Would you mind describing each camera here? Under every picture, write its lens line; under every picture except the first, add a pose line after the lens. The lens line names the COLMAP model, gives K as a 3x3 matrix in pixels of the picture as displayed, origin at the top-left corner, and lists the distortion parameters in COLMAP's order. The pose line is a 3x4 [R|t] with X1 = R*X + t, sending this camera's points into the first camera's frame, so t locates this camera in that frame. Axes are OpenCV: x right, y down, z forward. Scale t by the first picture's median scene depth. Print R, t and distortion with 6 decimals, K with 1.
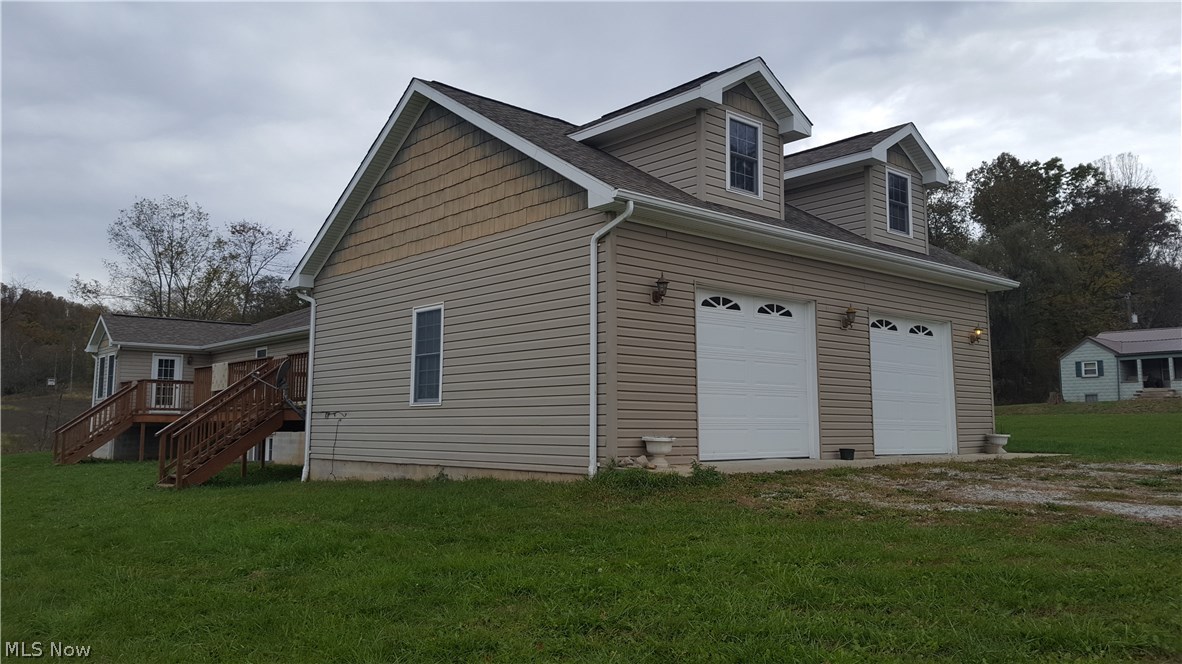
lens RADIAL K [[904.9, 0, 591.0], [0, 904.9, 332.0], [0, 0, 1]] dist [0.185832, -0.358157]
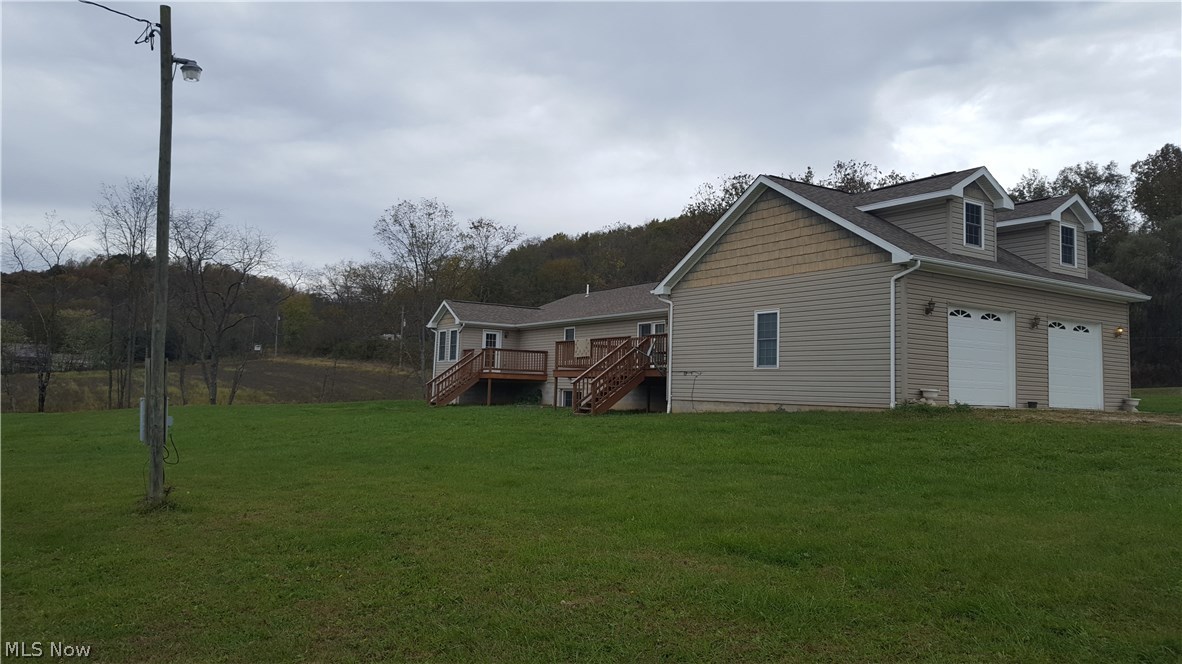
lens RADIAL K [[904.9, 0, 591.0], [0, 904.9, 332.0], [0, 0, 1]] dist [0.185832, -0.358157]
pose [[0.990825, 0.019537, -0.133732, -0.279128], [-0.015791, 0.999454, 0.029014, -0.032751], [0.134226, -0.026636, 0.990593, -0.729246]]
